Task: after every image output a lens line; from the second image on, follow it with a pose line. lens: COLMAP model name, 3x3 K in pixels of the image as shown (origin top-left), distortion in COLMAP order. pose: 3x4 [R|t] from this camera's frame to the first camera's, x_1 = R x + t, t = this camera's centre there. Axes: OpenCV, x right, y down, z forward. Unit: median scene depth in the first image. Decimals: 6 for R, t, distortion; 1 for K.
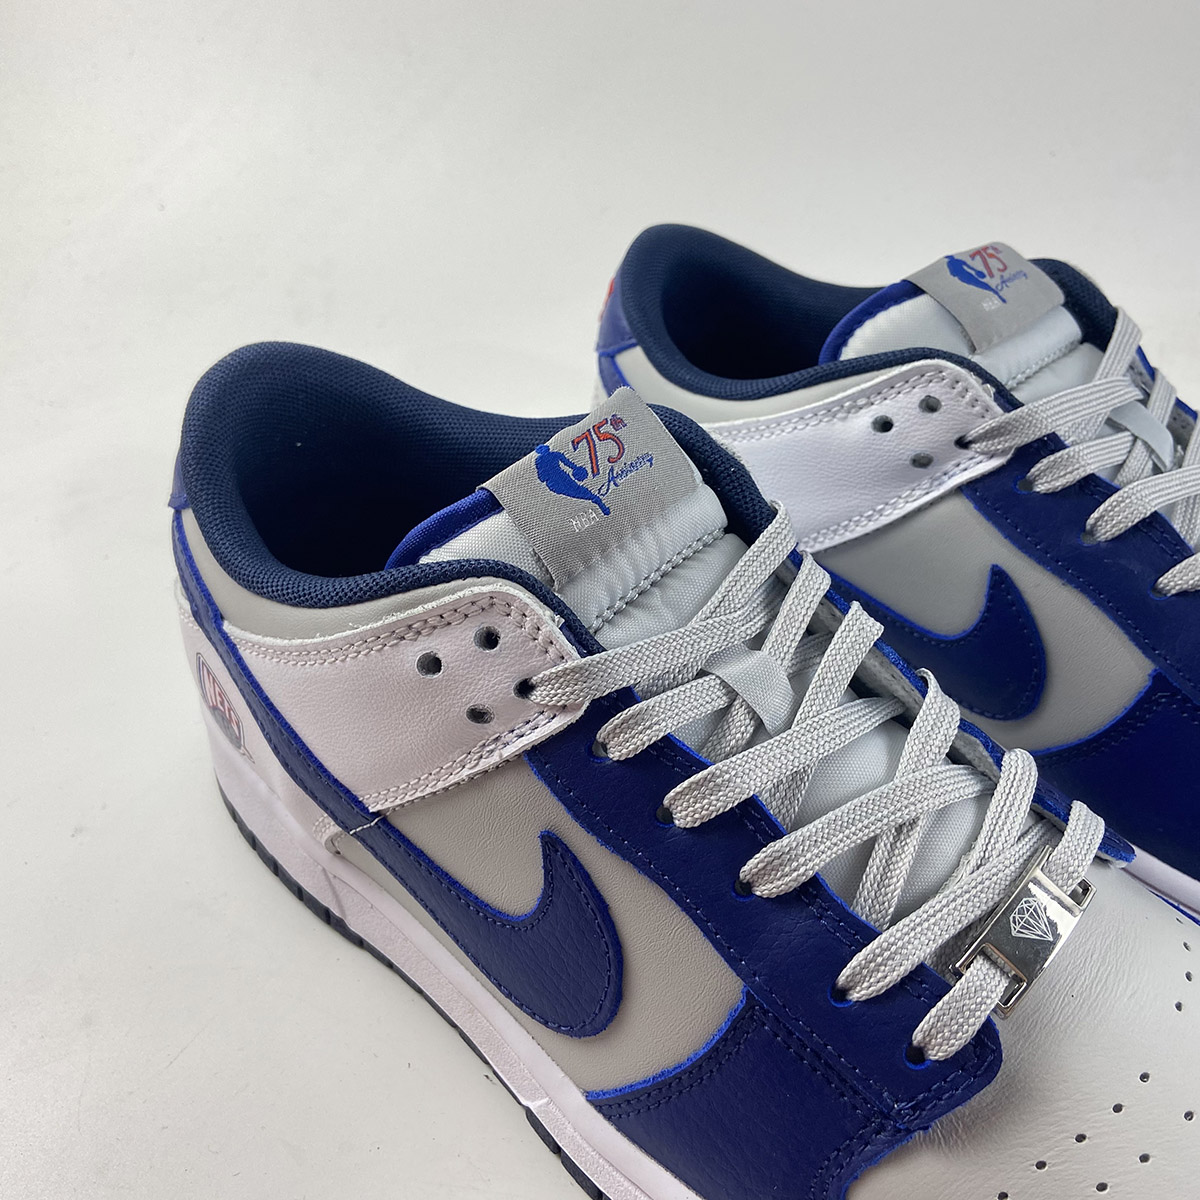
lens RADIAL K [[1254.6, 0, 599.7], [0, 1254.6, 660.2], [0, 0, 1]] dist [0.218621, -0.510321]
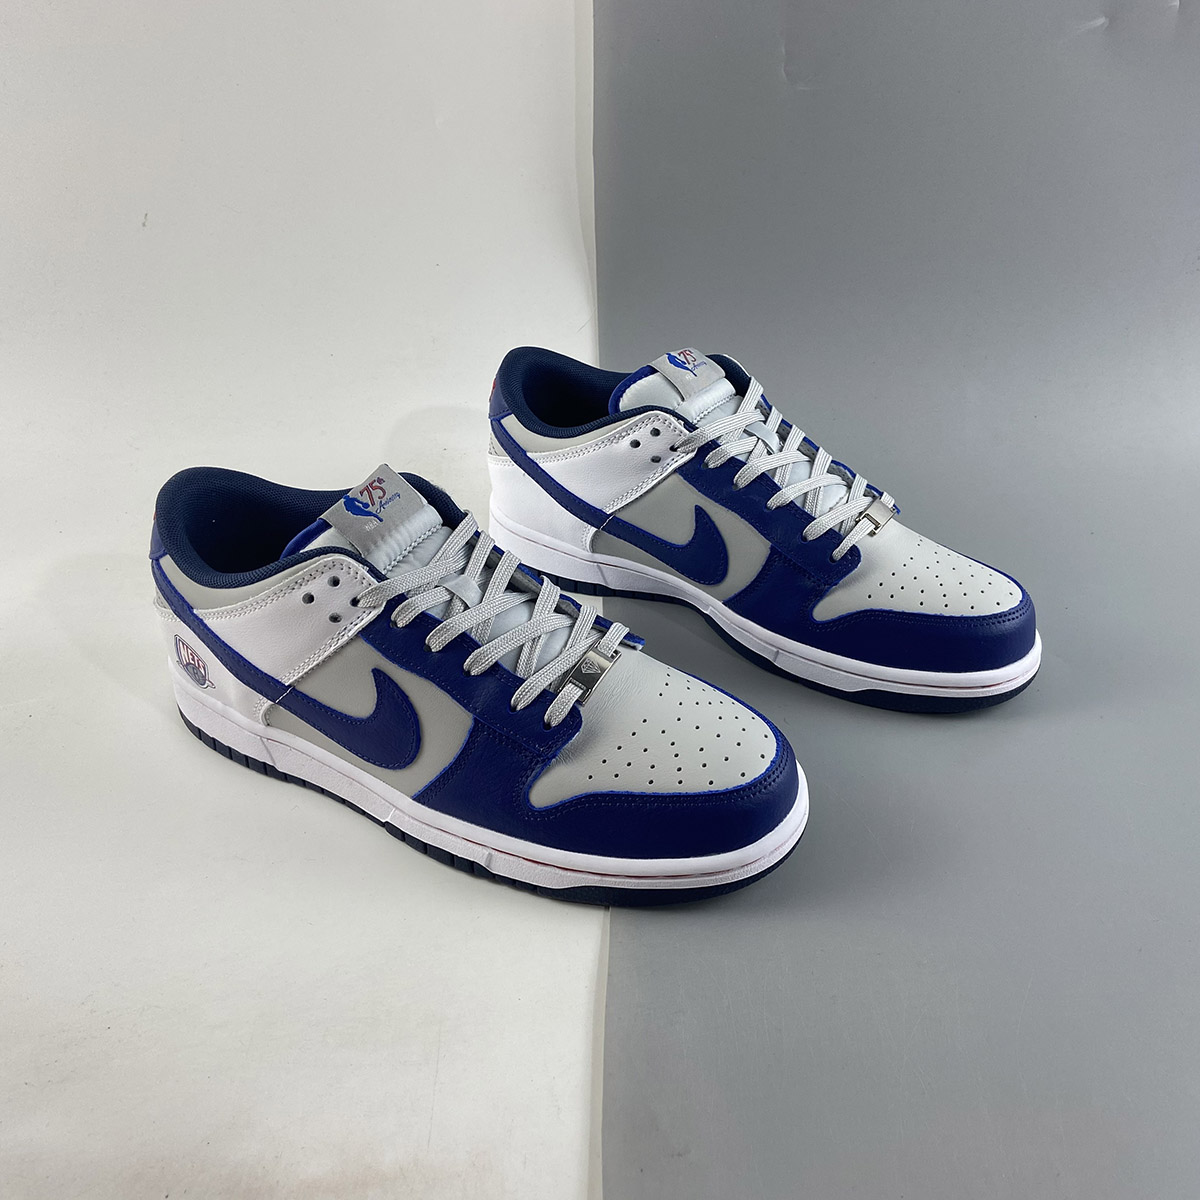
lens RADIAL K [[1236.7, 0, 600.0], [0, 1236.7, 600.0], [0, 0, 1]] dist [0.133142, -0.194487]
pose [[0.976038, -0.145879, 0.161462, 0.008132], [0.161203, 0.983148, -0.086212, 0.263897], [-0.146165, 0.110175, 0.983106, -1.145336]]
